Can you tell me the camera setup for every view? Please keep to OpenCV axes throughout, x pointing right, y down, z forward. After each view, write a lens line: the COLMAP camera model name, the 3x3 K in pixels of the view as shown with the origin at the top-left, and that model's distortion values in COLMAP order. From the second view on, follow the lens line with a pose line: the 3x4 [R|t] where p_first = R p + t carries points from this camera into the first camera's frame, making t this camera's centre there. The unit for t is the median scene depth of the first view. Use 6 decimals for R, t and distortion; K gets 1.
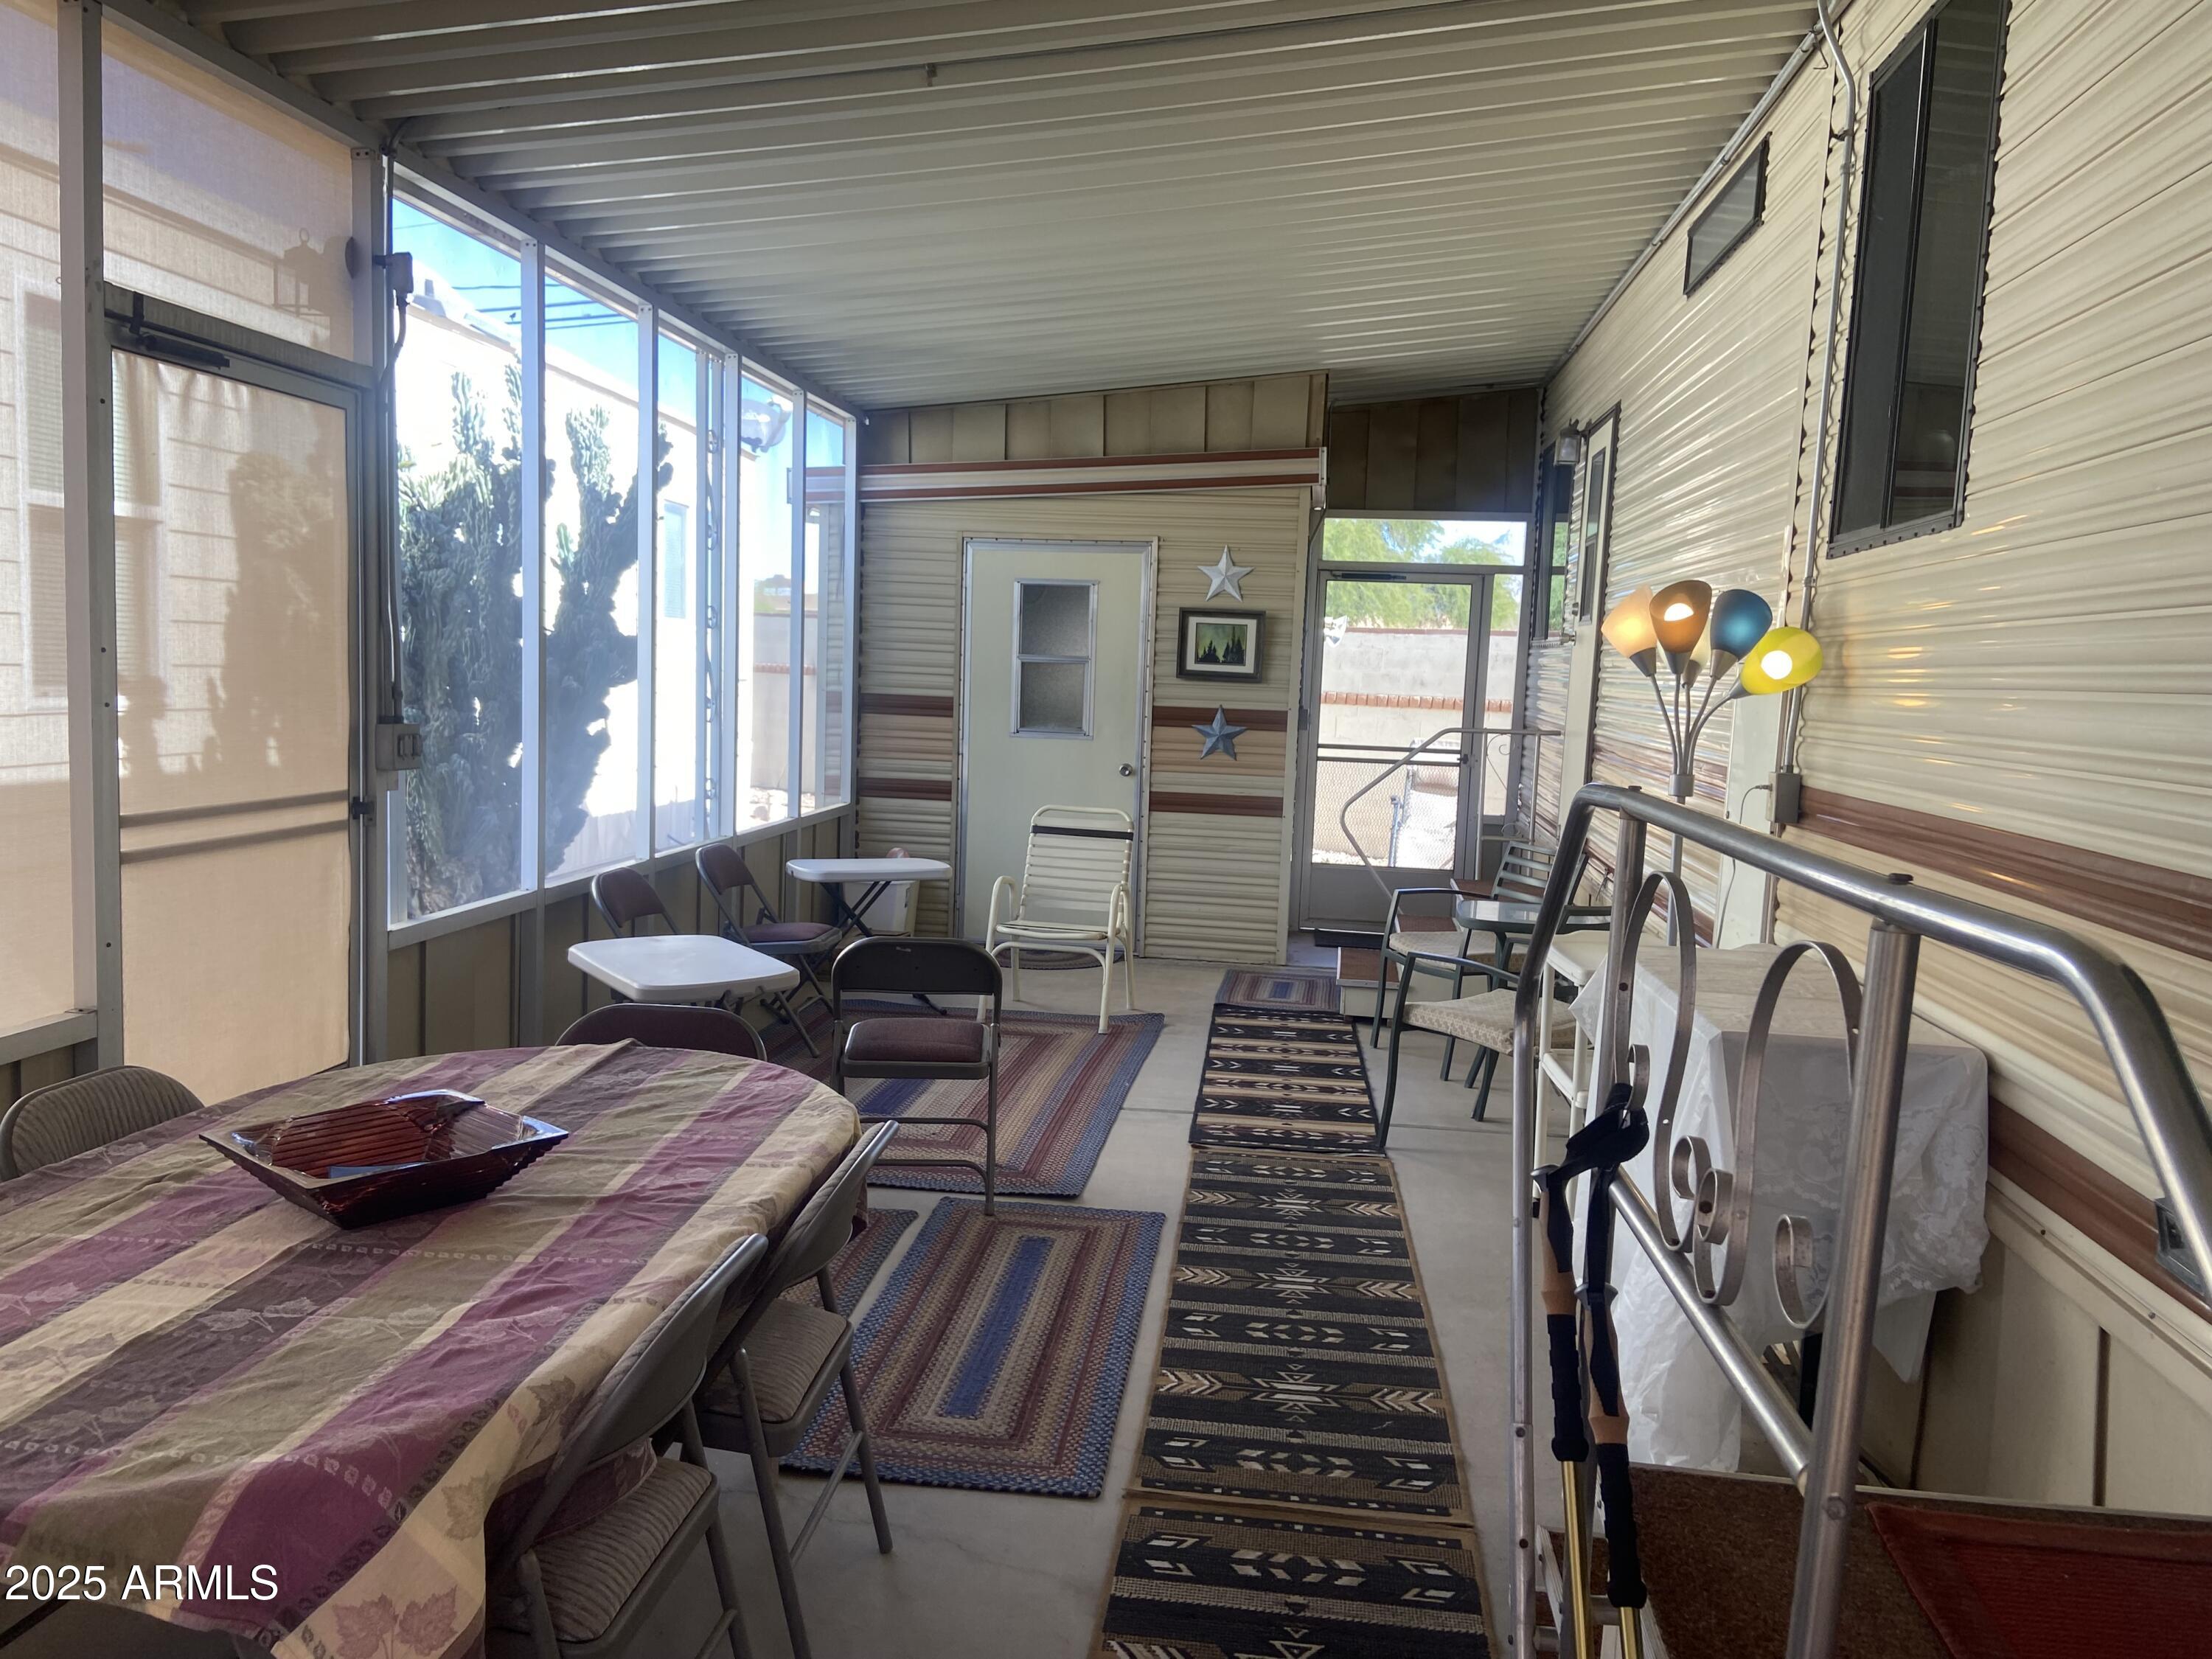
lens RADIAL K [[1680.5, 0, 1143.8], [0, 1680.5, 826.0], [0, 0, 1]] dist [0.129056, -0.158619]
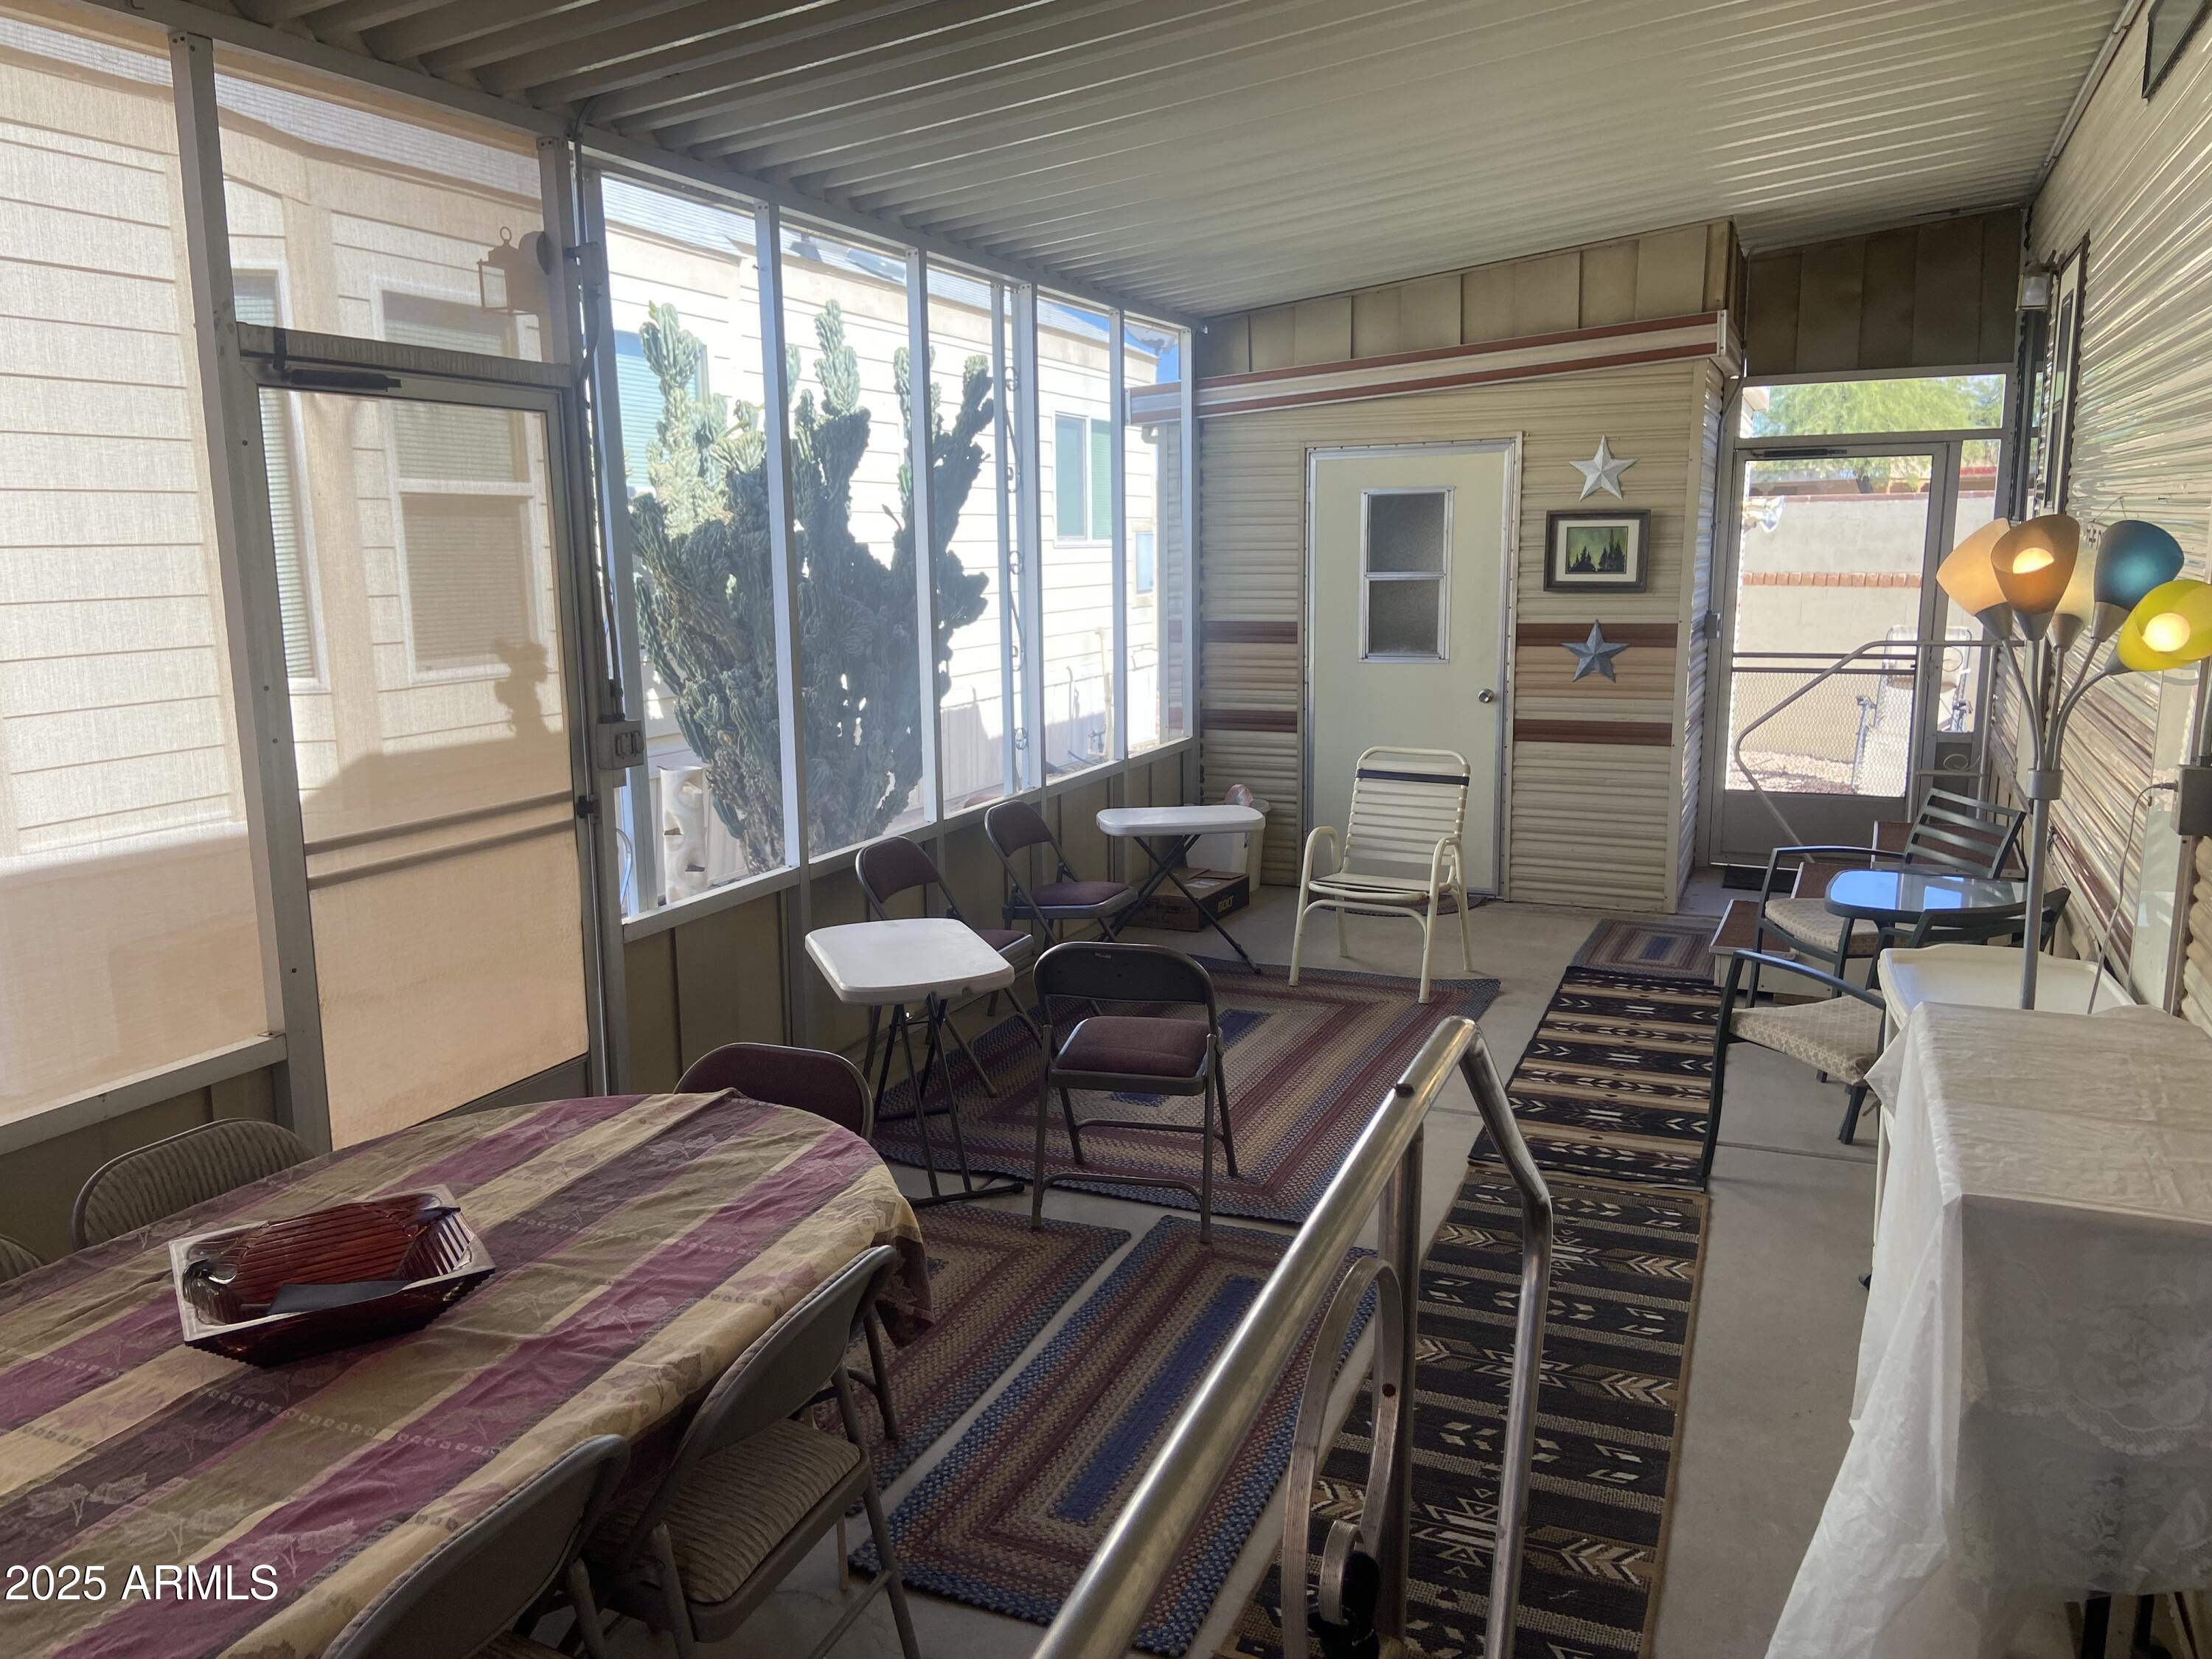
lens RADIAL K [[1686.7, 0, 1106.0], [0, 1686.7, 829.5], [0, 0, 1]] dist [0.132547, -0.174234]
pose [[0.953471, 0.002777, -0.301473, 0.092724], [0.019904, 0.997196, 0.072137, -0.042110], [0.300828, -0.074781, 0.950742, 0.086955]]
